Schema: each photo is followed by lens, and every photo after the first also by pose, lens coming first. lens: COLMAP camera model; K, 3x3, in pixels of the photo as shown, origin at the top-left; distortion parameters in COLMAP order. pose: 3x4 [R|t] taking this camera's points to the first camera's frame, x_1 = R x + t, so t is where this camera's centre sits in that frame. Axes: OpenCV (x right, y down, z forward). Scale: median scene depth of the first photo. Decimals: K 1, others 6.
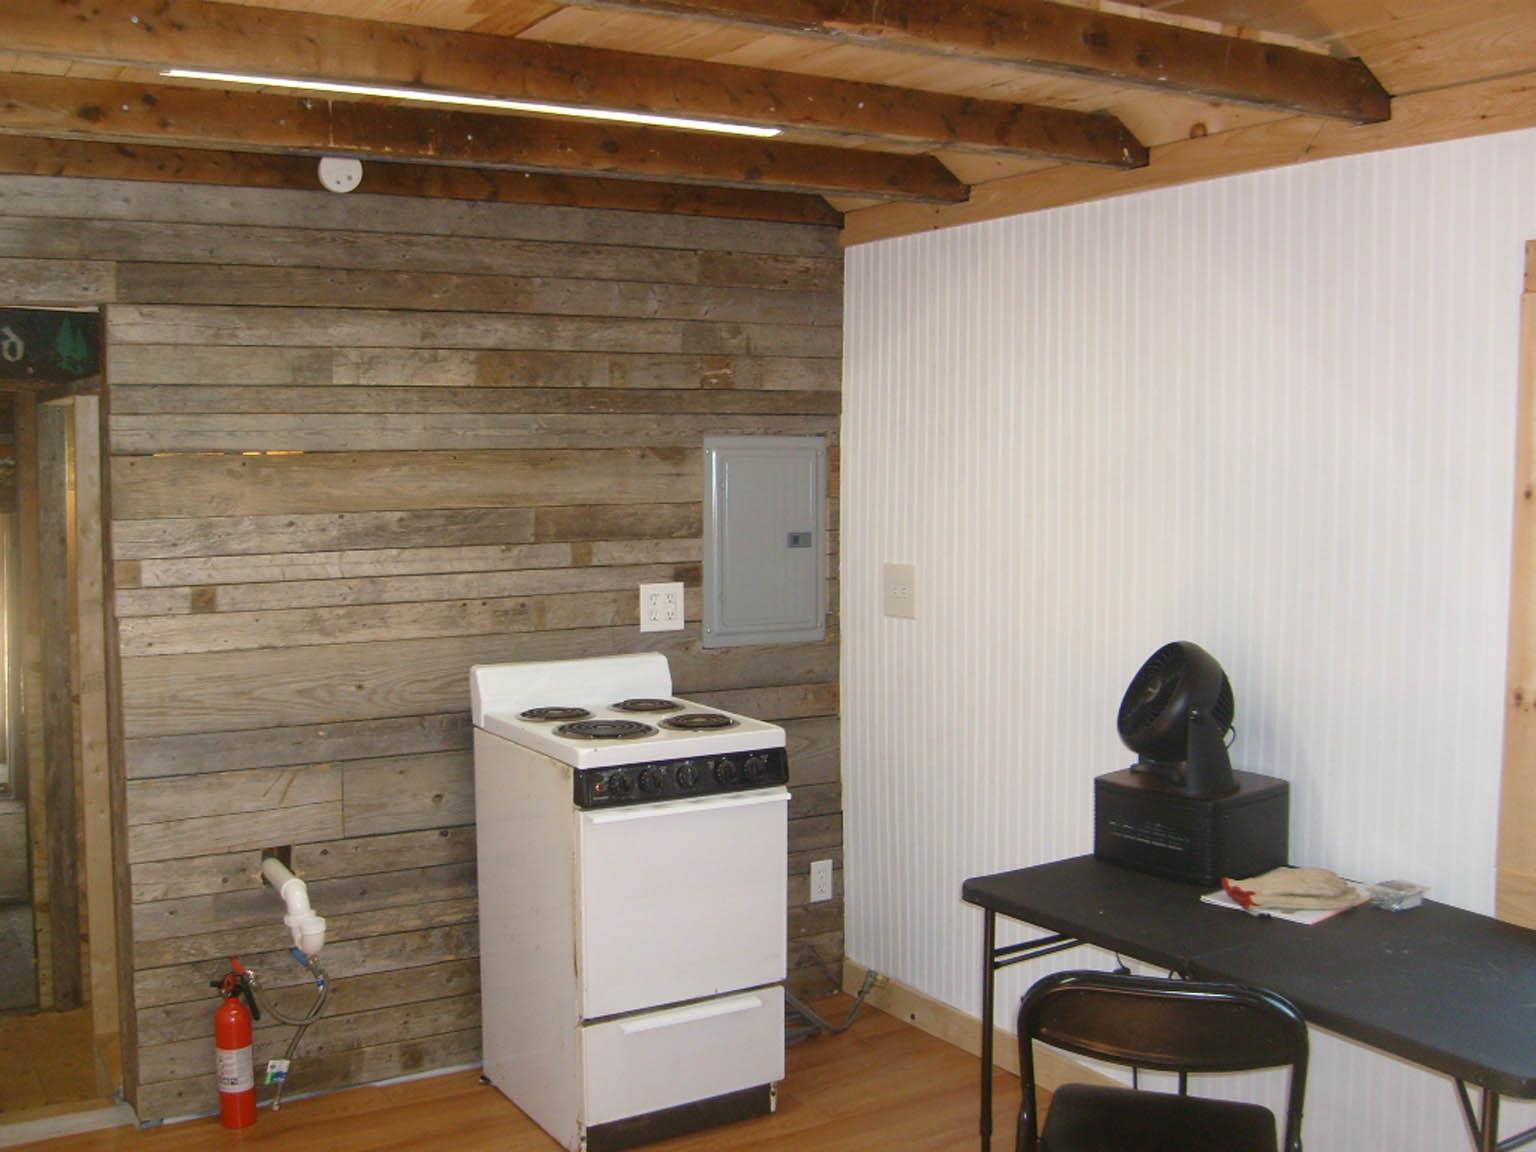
lens RADIAL K [[1618.0, 0, 760.5], [0, 1618.0, 571.4], [0, 0, 1]] dist [-0.134771, 0.000000]
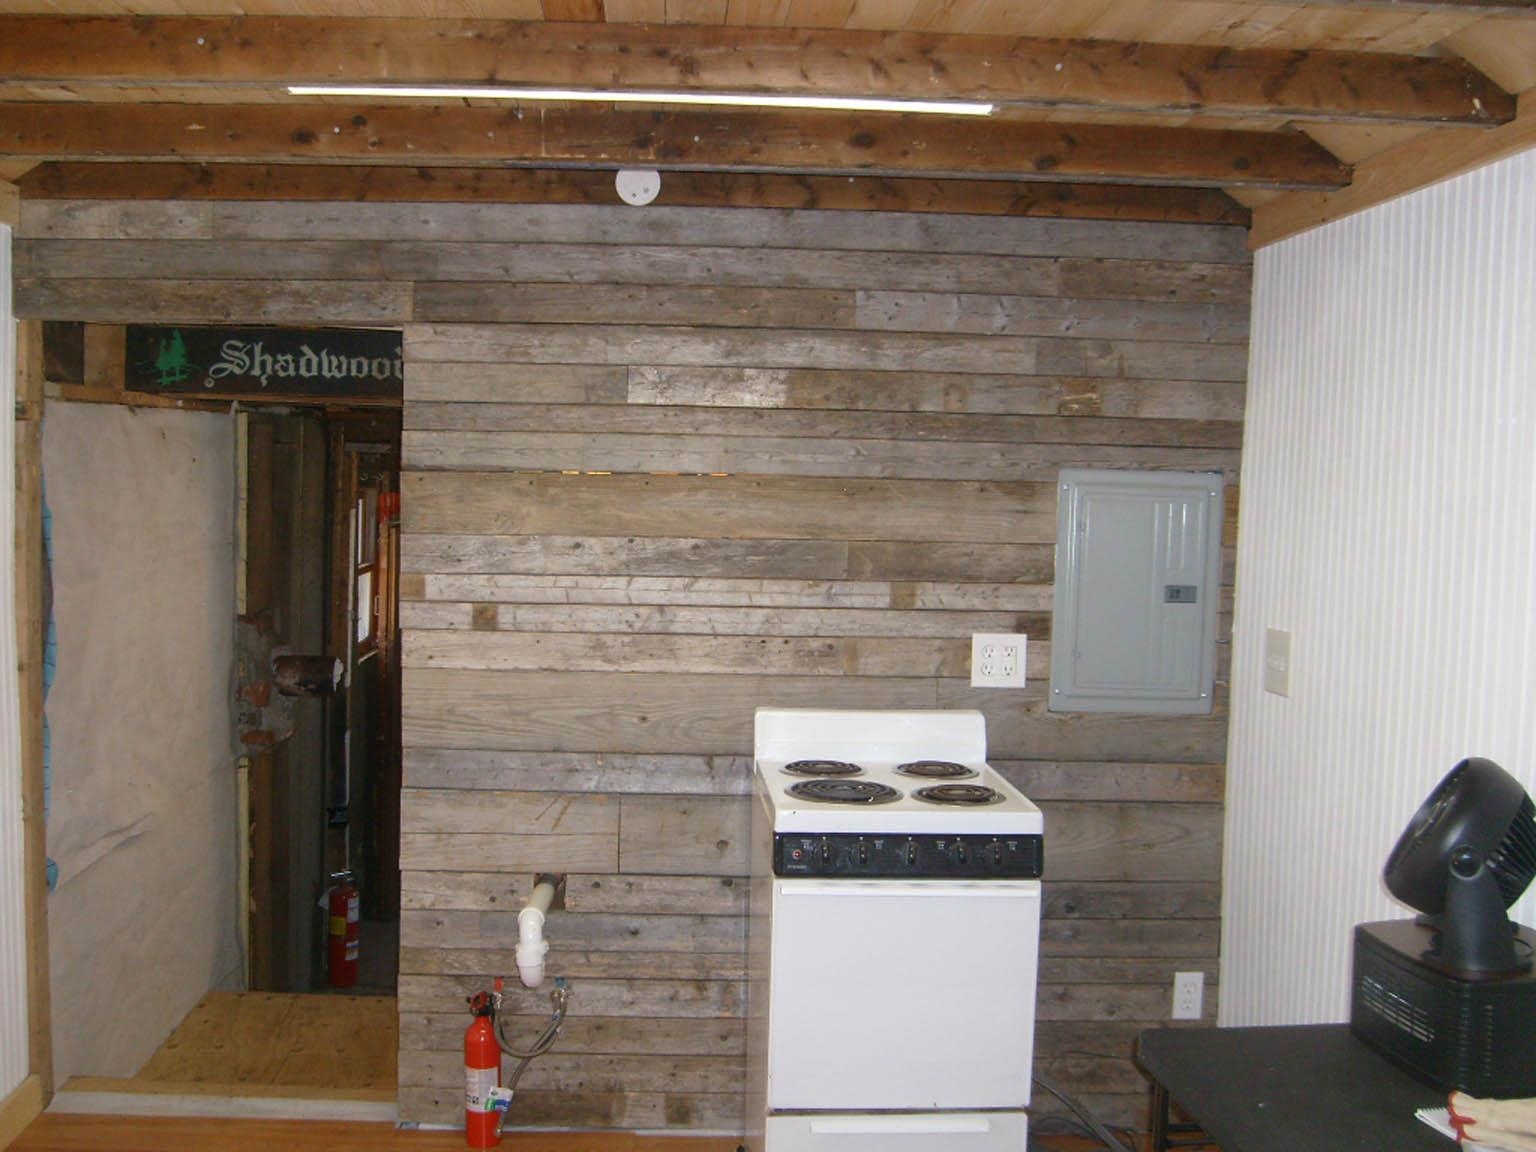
lens RADIAL K [[1618.0, 0, 774.6], [0, 1618.0, 576.2], [0, 0, 1]] dist [-0.134771, 0.000000]
pose [[0.880026, 0.053490, -0.471903, 0.278769], [-0.061988, 0.998074, -0.002466, -0.016102], [0.470862, 0.031423, 0.881647, 0.184397]]
